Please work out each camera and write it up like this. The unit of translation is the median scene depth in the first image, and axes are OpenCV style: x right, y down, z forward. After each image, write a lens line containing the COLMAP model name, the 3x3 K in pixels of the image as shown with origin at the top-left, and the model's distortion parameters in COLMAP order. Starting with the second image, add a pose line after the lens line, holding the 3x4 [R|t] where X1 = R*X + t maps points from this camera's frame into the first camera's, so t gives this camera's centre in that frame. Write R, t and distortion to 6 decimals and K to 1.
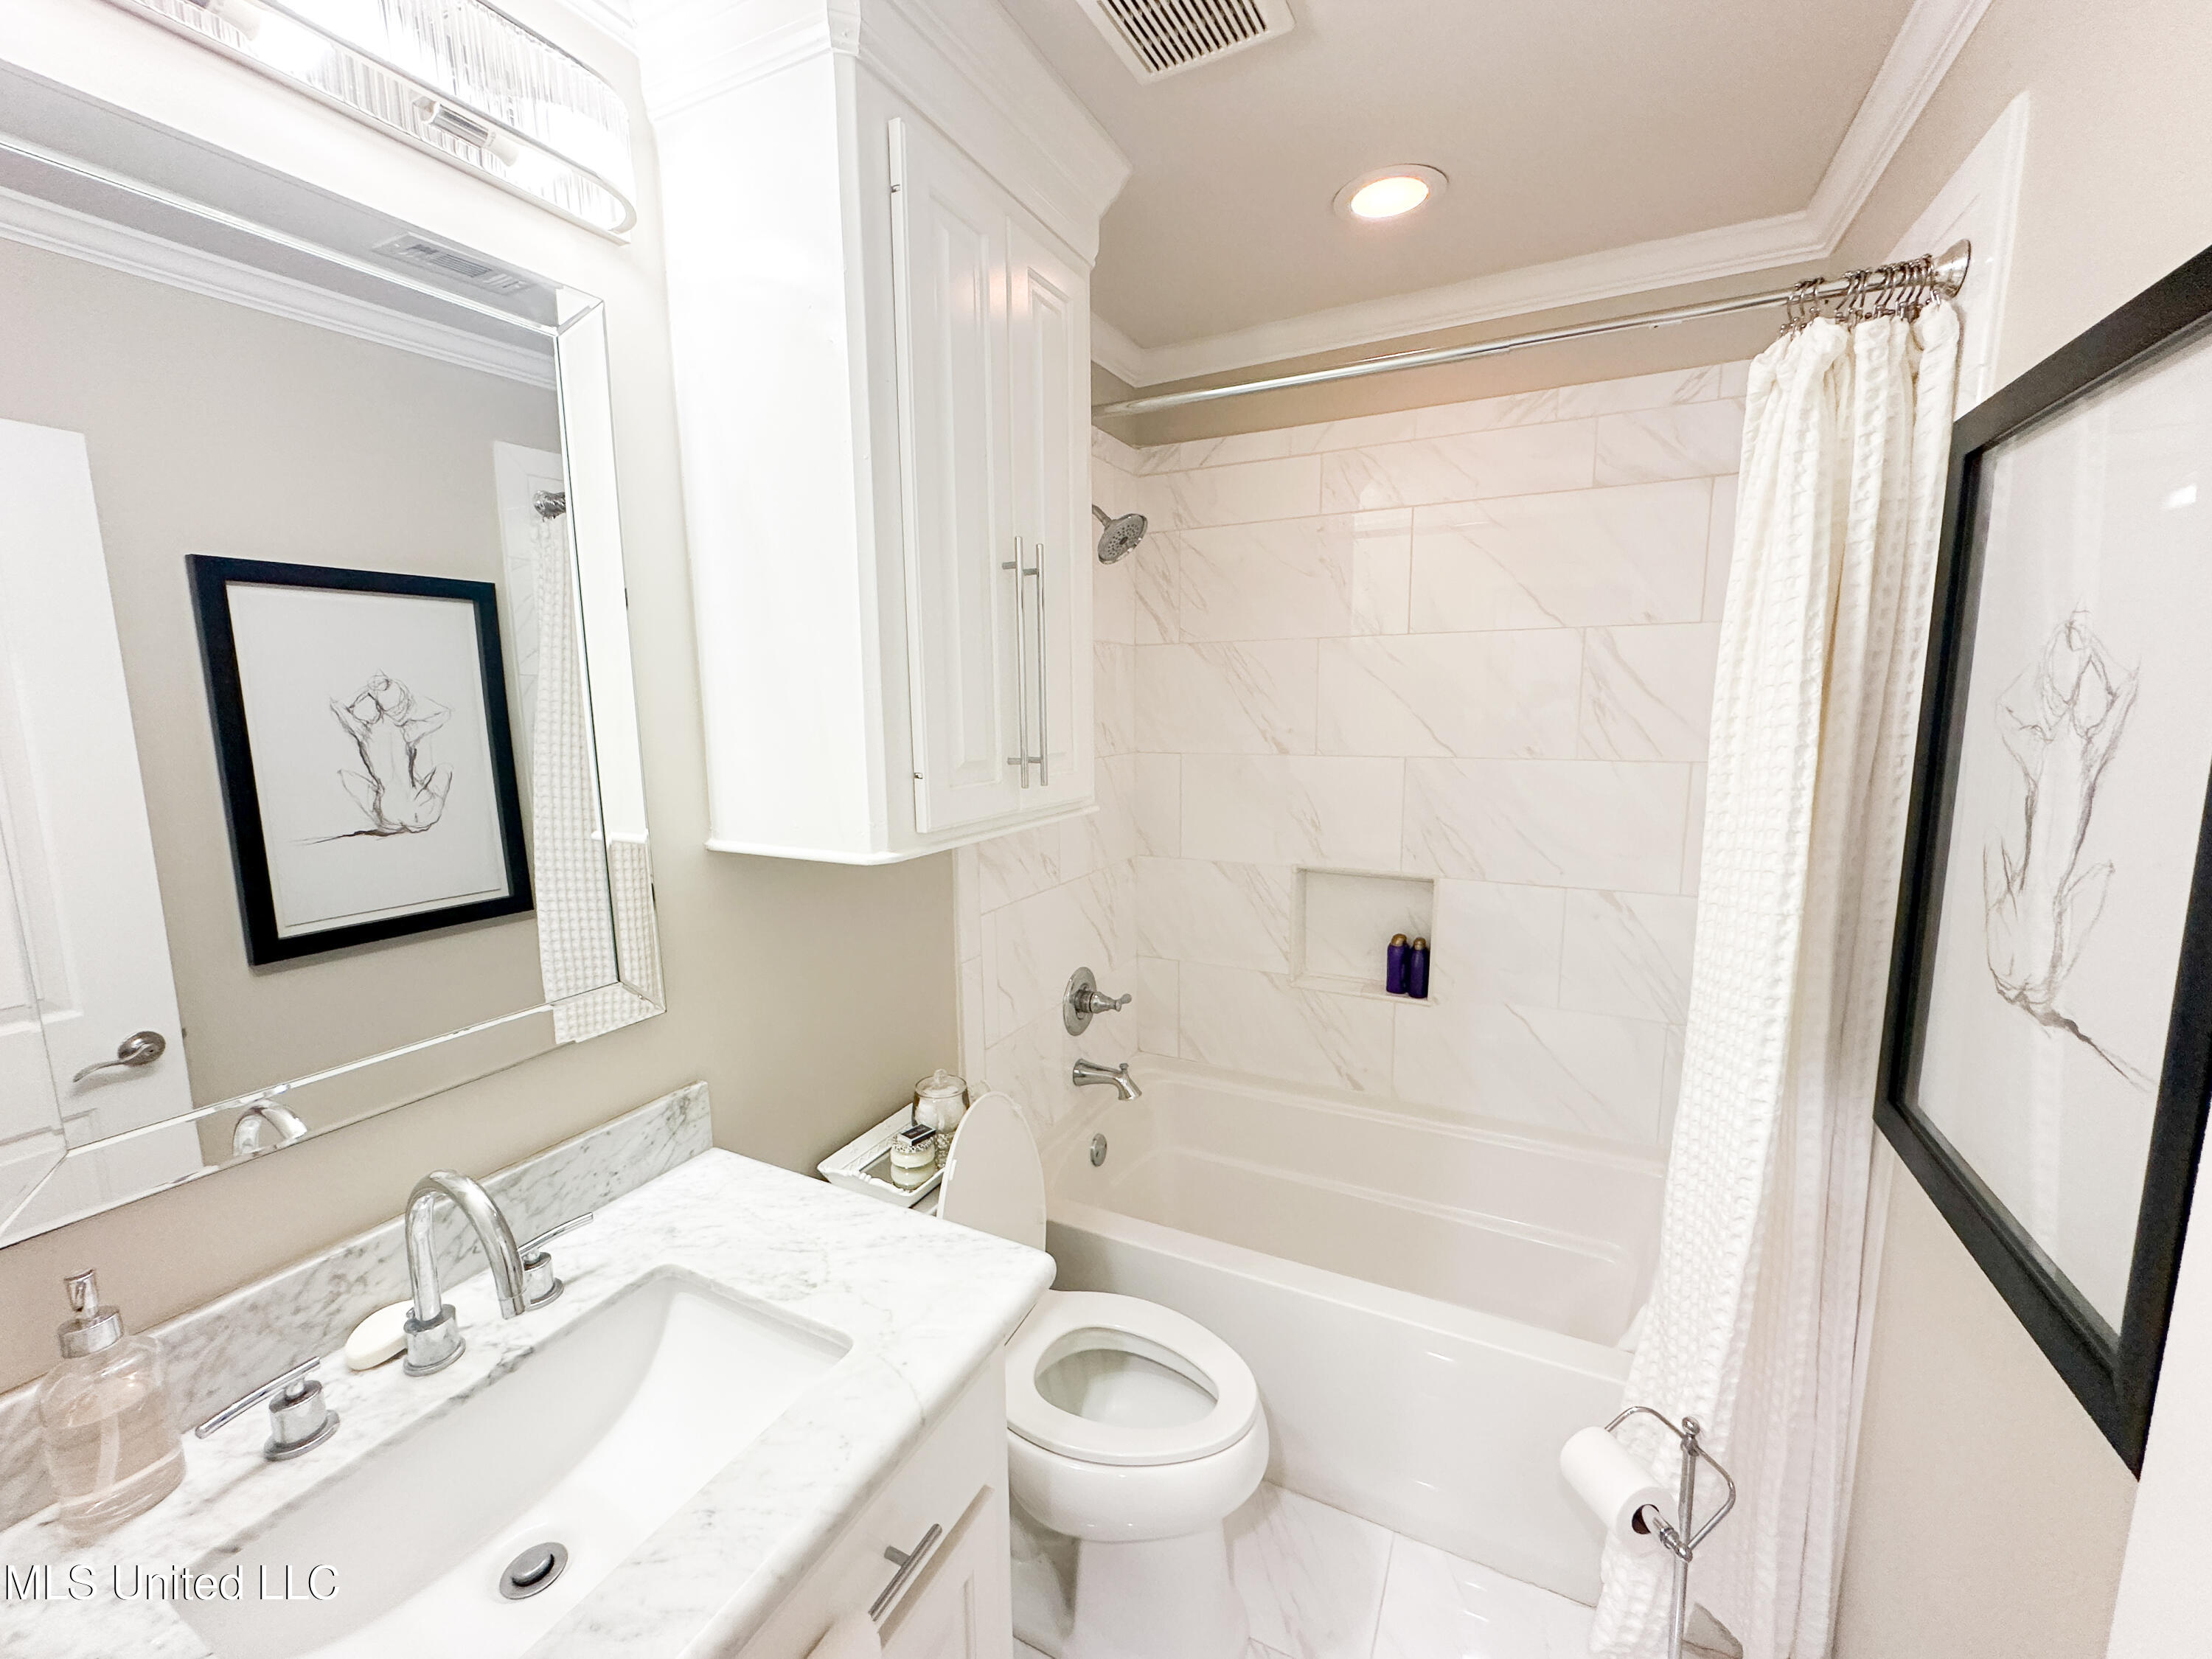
lens RADIAL K [[886.5, 0, 1106.0], [0, 886.5, 829.5], [0, 0, 1]] dist [-0.001585, -0.000217]
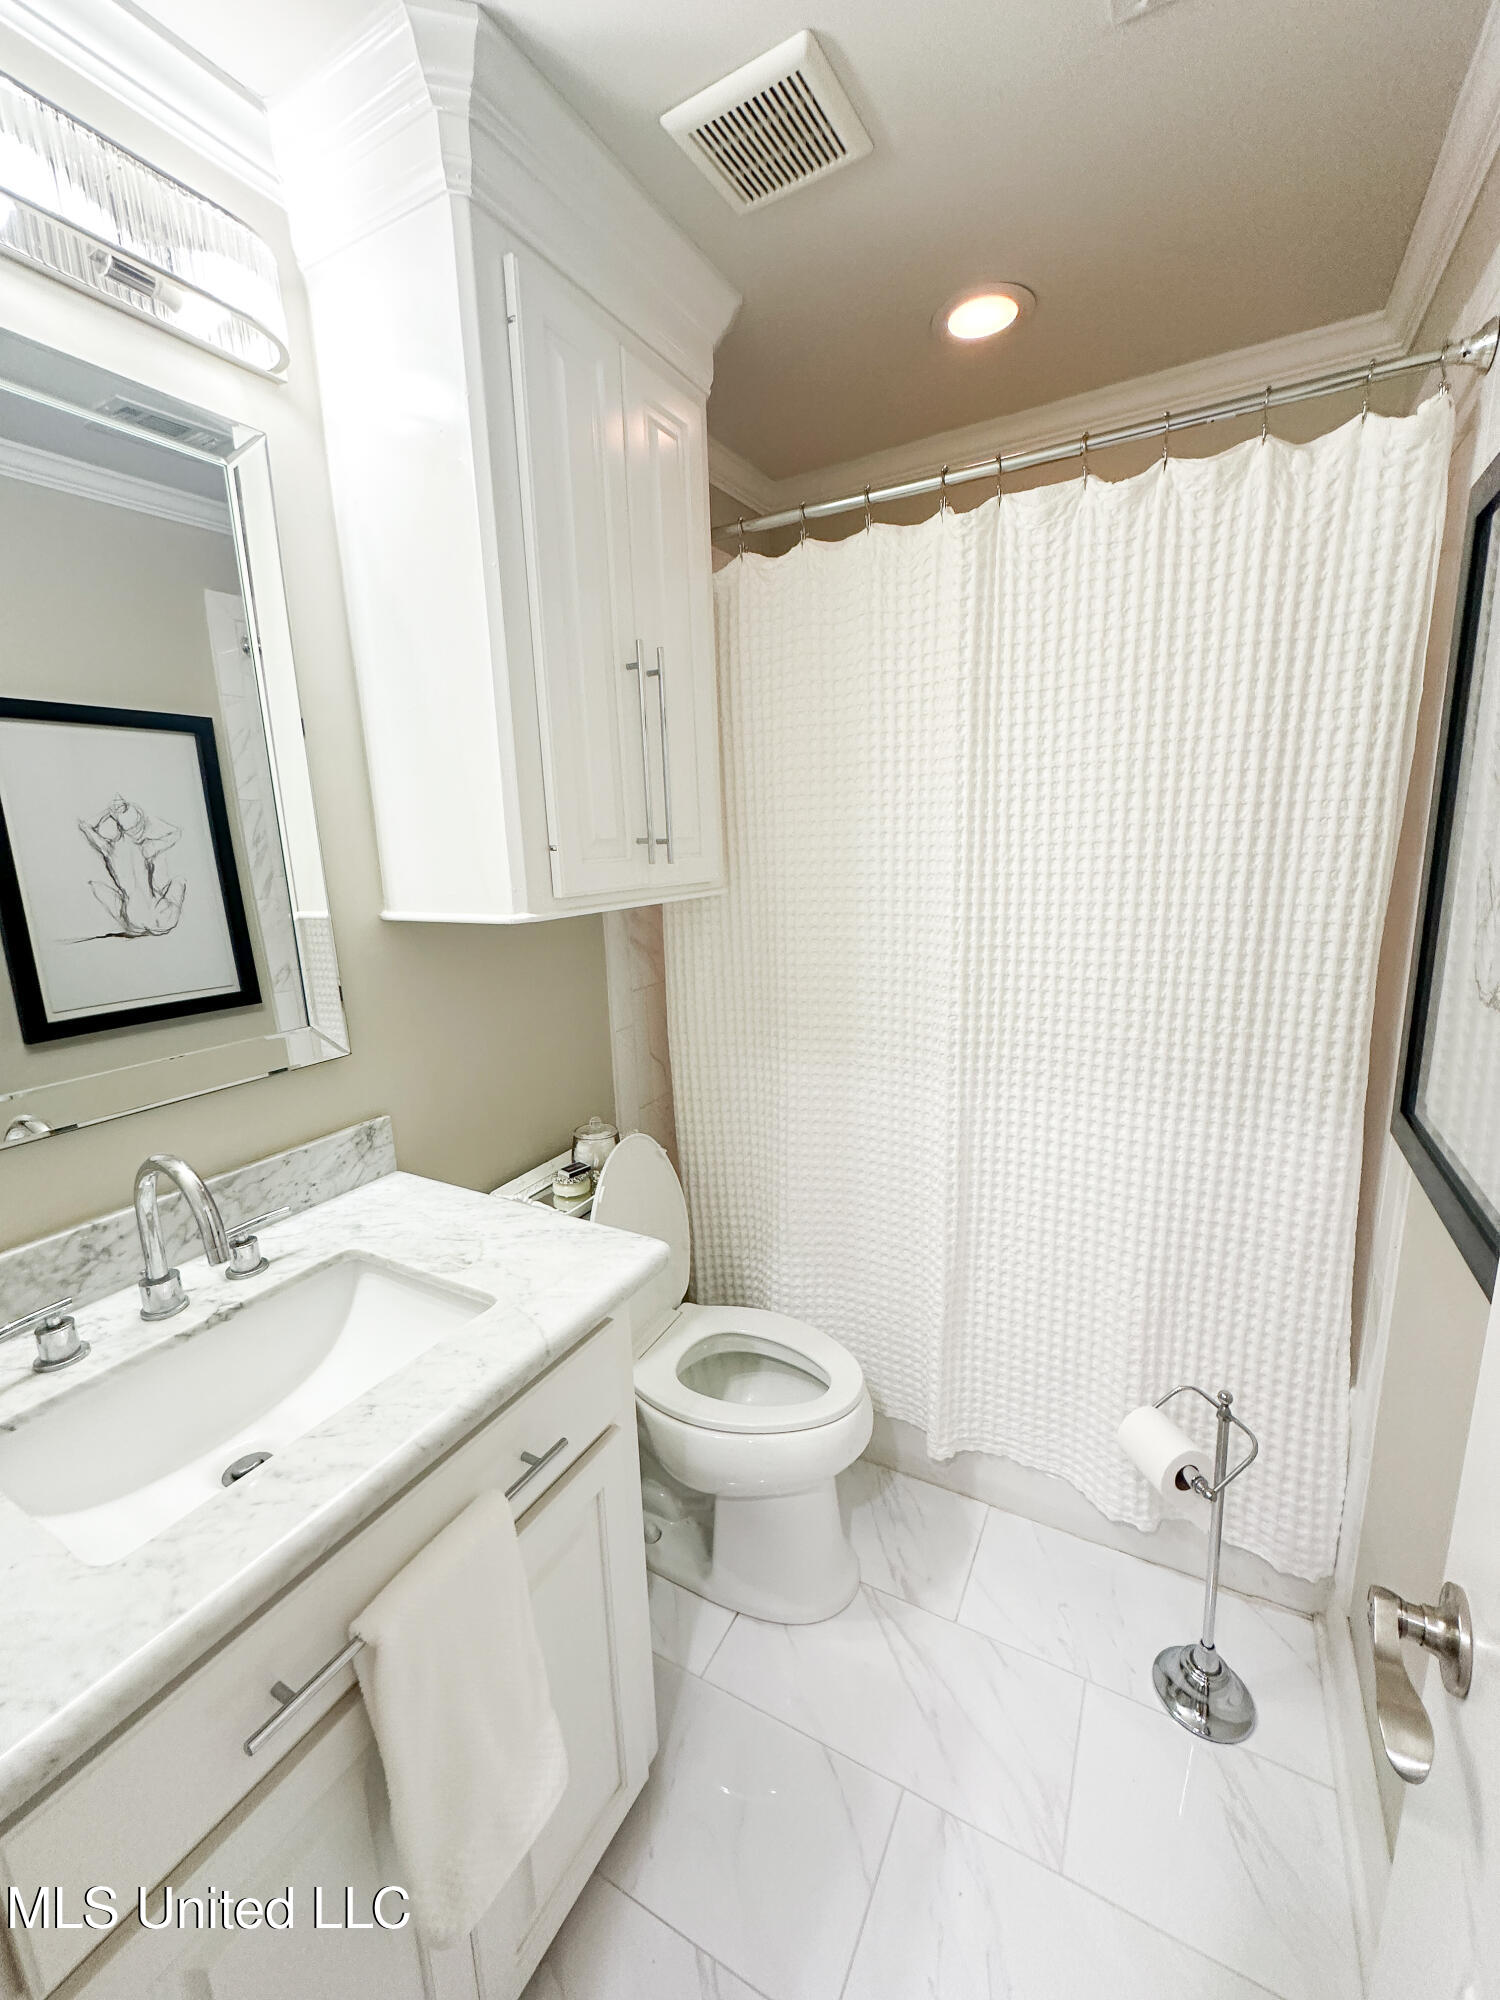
lens RADIAL K [[801.6, 0, 750.0], [0, 801.6, 1000.0], [0, 0, 1]] dist [-0.001585, -0.000217]
pose [[0.998994, -0.014019, -0.042604, 0.089484], [0.016385, 0.998313, 0.055706, 0.084057], [0.041751, -0.056348, 0.997538, -0.050343]]
